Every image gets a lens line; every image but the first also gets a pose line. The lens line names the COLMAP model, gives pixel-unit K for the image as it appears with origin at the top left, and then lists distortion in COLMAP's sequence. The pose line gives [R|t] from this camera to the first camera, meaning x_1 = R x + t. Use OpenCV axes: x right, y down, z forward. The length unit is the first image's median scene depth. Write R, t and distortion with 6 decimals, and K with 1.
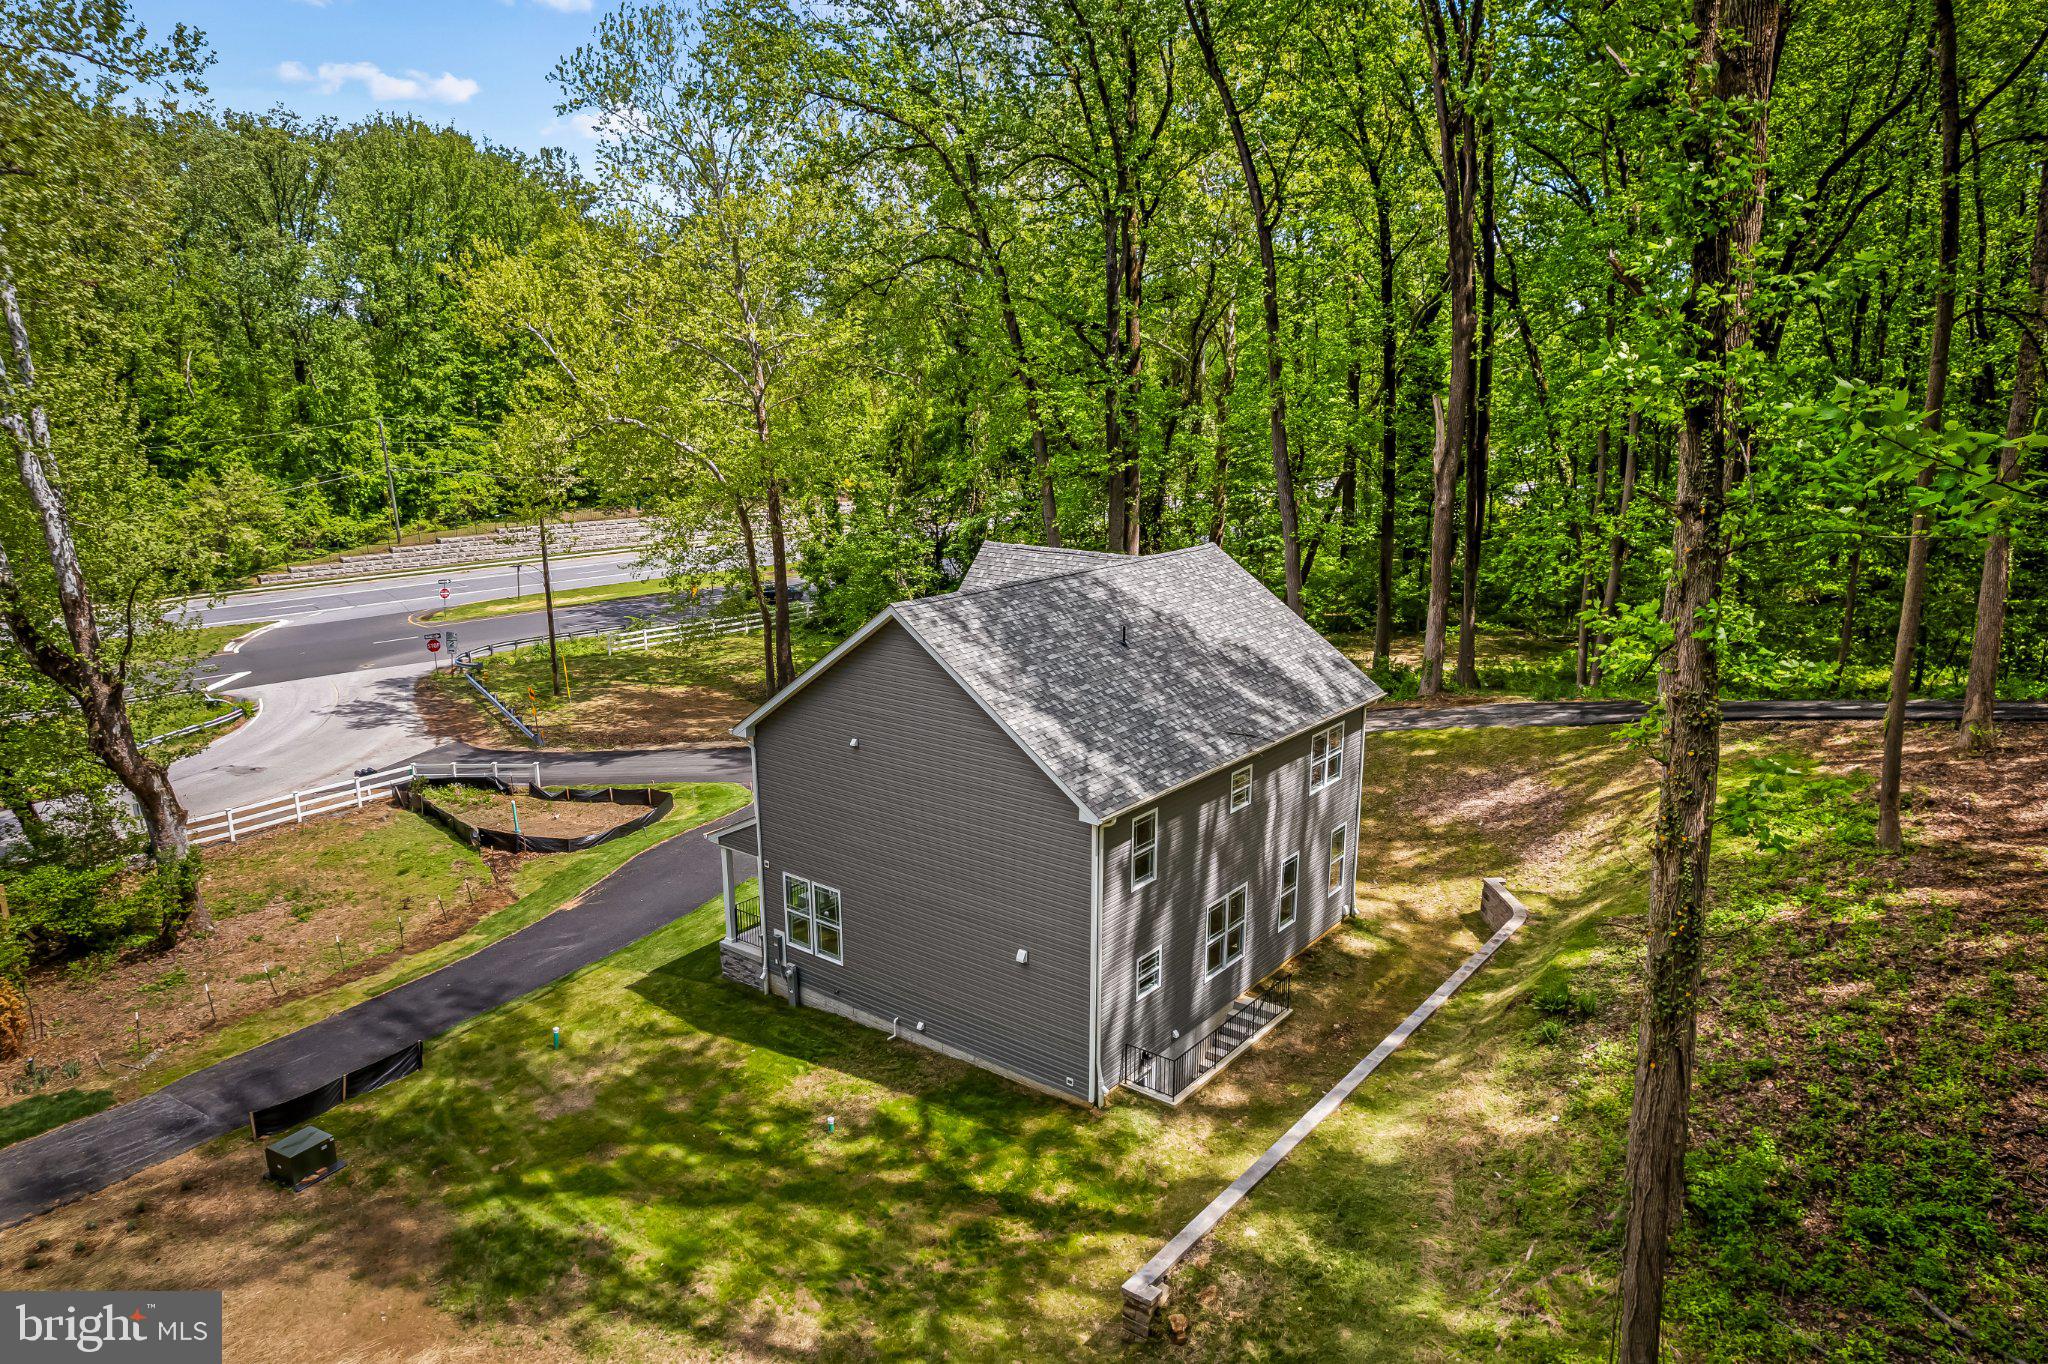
lens RADIAL K [[1310.8, 0, 1016.4], [0, 1310.8, 687.1], [0, 0, 1]] dist [-0.070492, 0.059640]
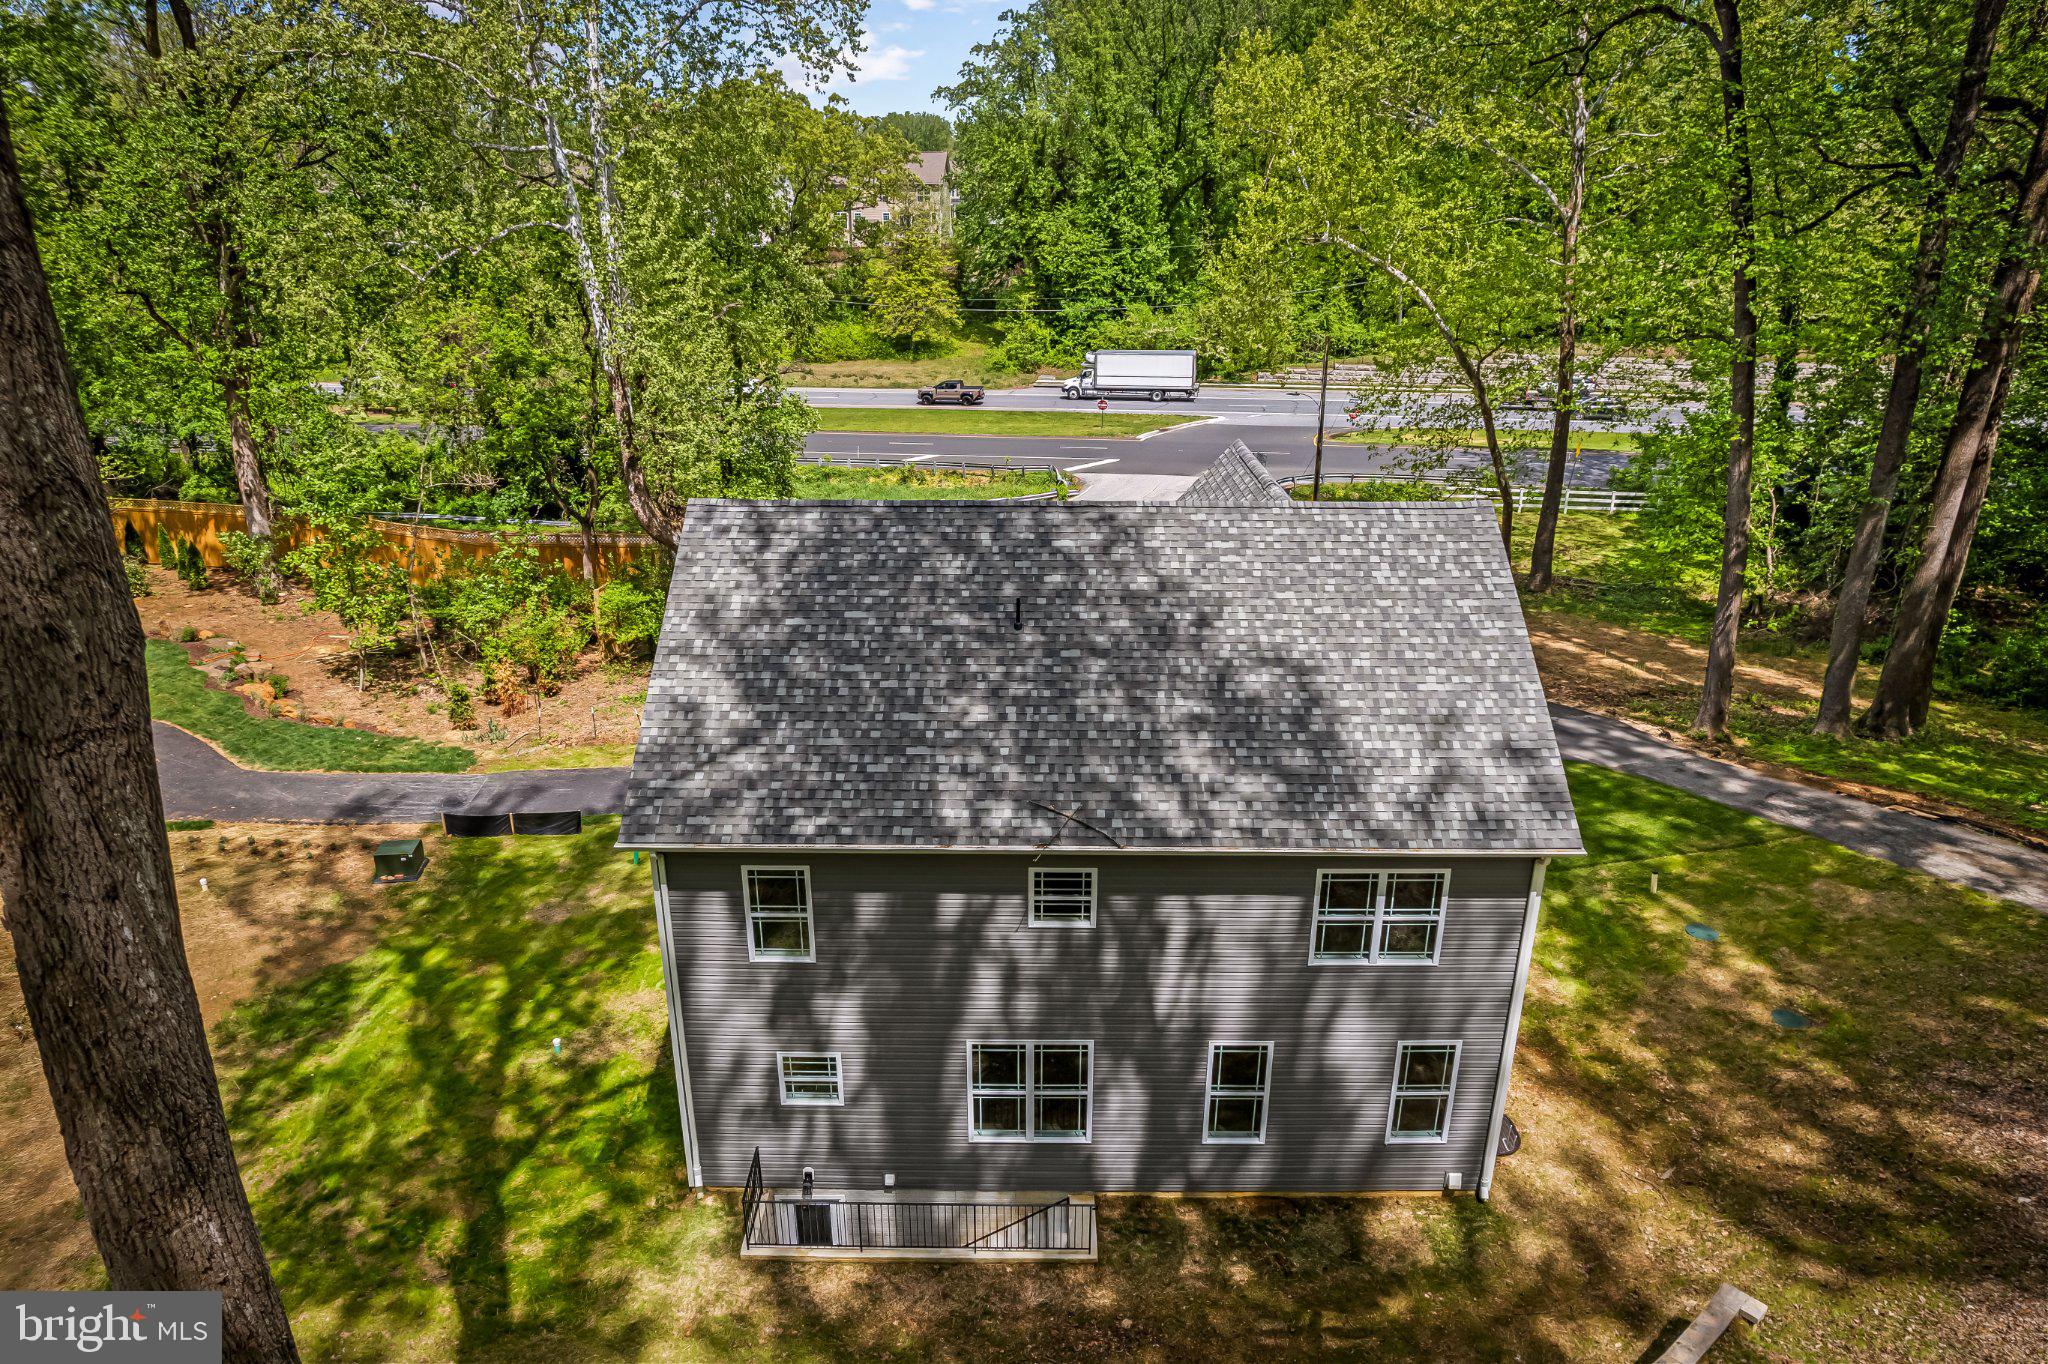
lens RADIAL K [[1310.8, 0, 1016.4], [0, 1310.8, 687.1], [0, 0, 1]] dist [-0.070492, 0.059640]
pose [[0.605378, 0.286545, -0.742570, 0.625979], [-0.179370, 0.958064, 0.223471, -0.161046], [0.775464, -0.002090, 0.631388, 0.630074]]
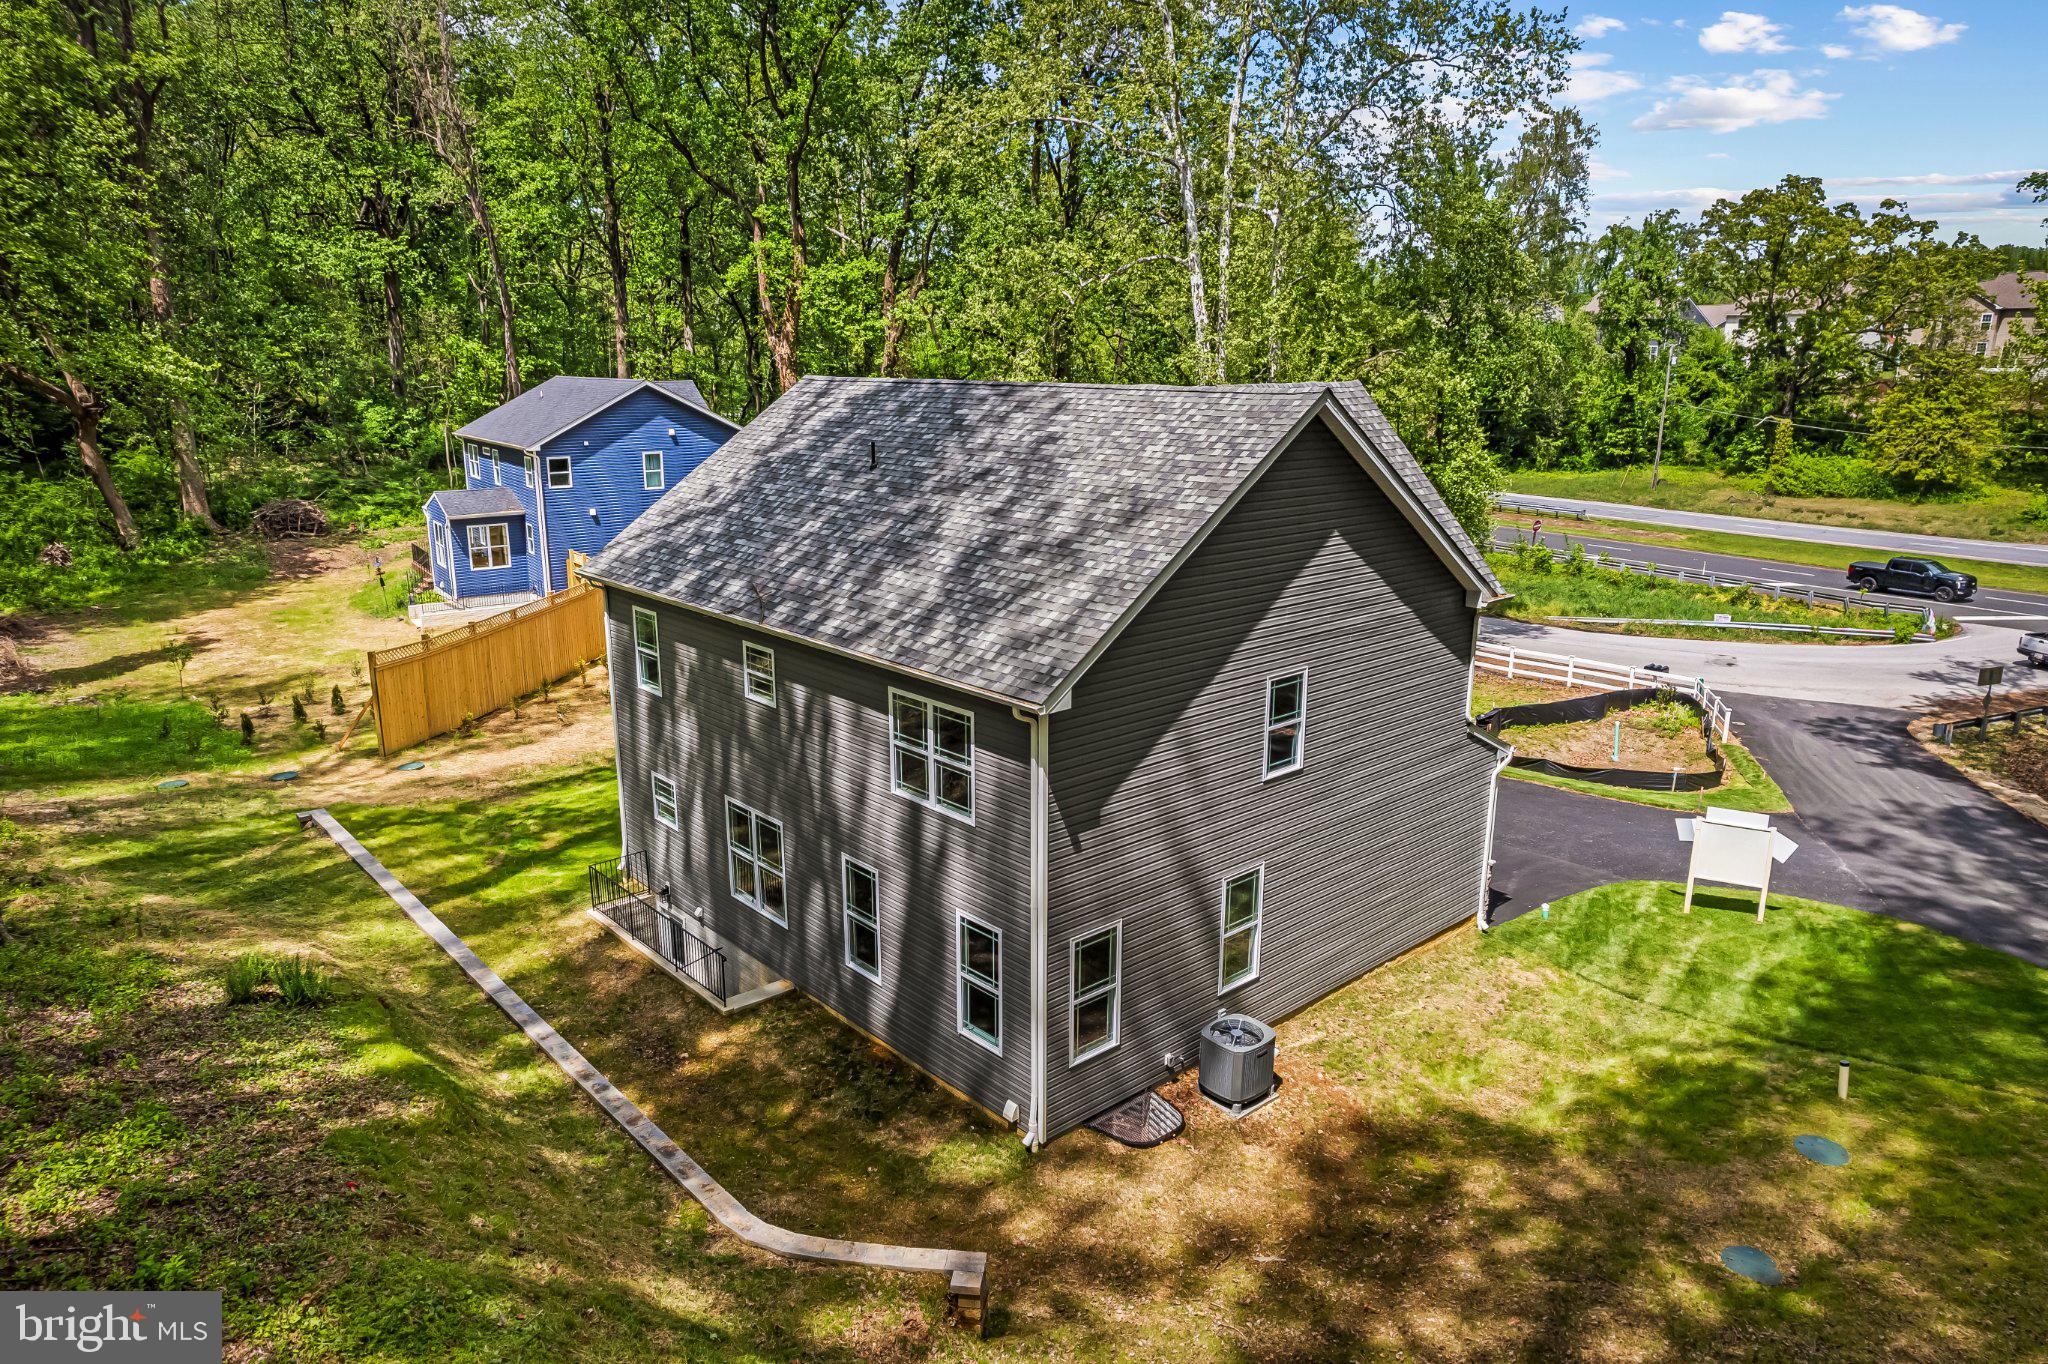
lens RADIAL K [[1310.8, 0, 1016.4], [0, 1310.8, 687.1], [0, 0, 1]] dist [-0.070492, 0.059640]
pose [[-0.187493, 0.243776, -0.951535, 0.875931], [-0.218674, 0.934046, 0.282383, -0.155516], [0.957616, 0.261021, -0.121820, 1.301432]]
